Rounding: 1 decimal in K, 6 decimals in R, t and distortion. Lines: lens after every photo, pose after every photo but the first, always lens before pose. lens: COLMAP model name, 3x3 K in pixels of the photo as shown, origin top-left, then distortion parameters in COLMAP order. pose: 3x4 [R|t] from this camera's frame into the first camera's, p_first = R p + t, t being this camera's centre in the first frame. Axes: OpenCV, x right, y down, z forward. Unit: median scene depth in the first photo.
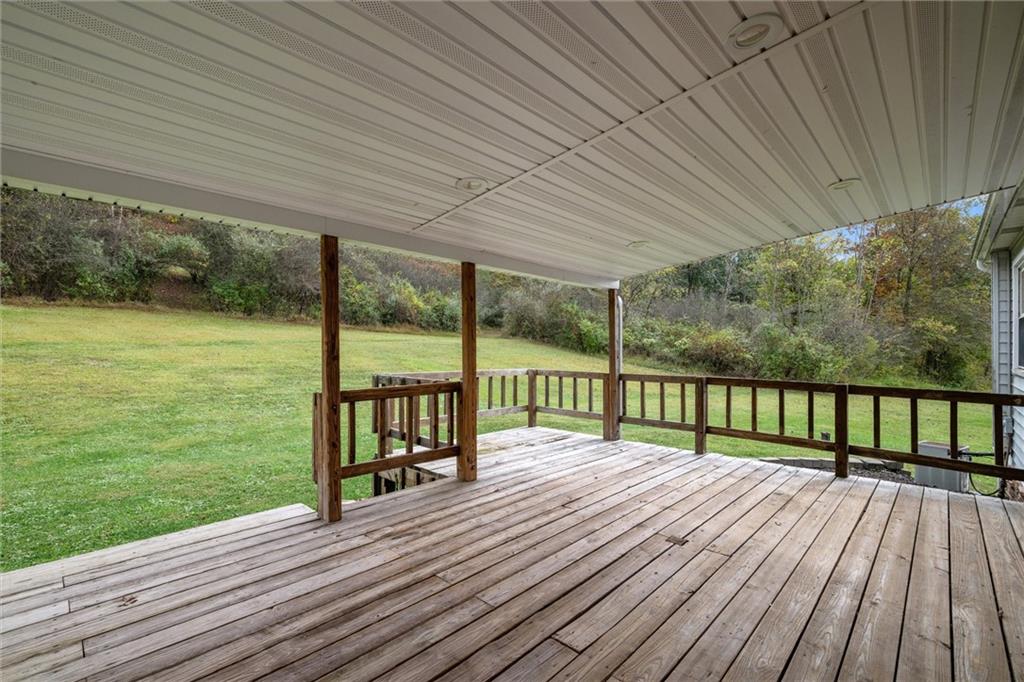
lens RADIAL K [[446.8, 0, 518.7], [0, 446.8, 342.0], [0, 0, 1]] dist [0.001688, -0.000282]
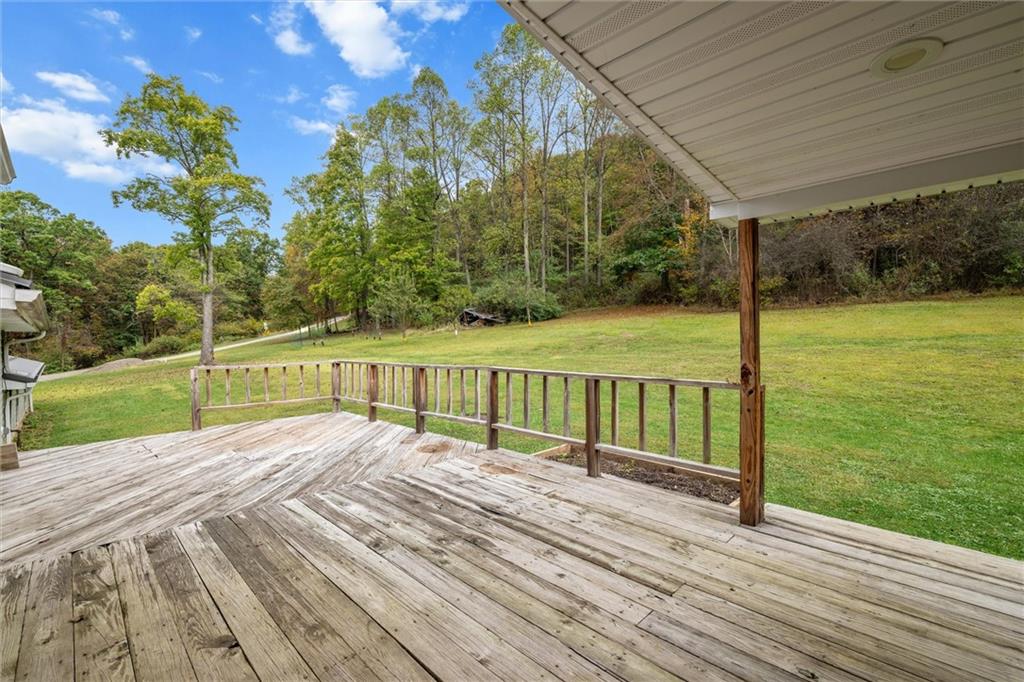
lens RADIAL K [[446.8, 0, 508.4], [0, 446.8, 341.1], [0, 0, 1]] dist [0.001688, -0.000282]
pose [[-0.042145, 0.001496, -0.999110, -0.004030], [0.014262, 0.999898, 0.000896, -0.000242], [0.999010, -0.014211, -0.042162, -0.008516]]
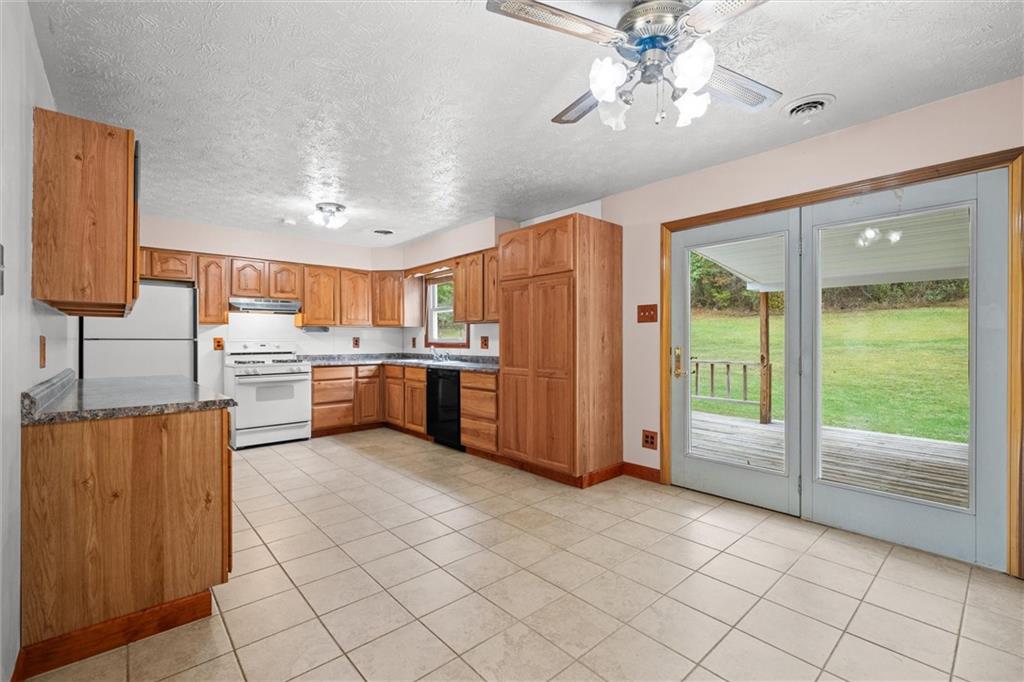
lens RADIAL K [[446.8, 0, 508.1], [0, 446.8, 338.2], [0, 0, 1]] dist [0.001688, -0.000282]
pose [[-0.098104, -0.003250, -0.995171, 0.296454], [0.008808, 0.999953, -0.004134, -0.005545], [0.995137, -0.009171, -0.098071, -0.135686]]
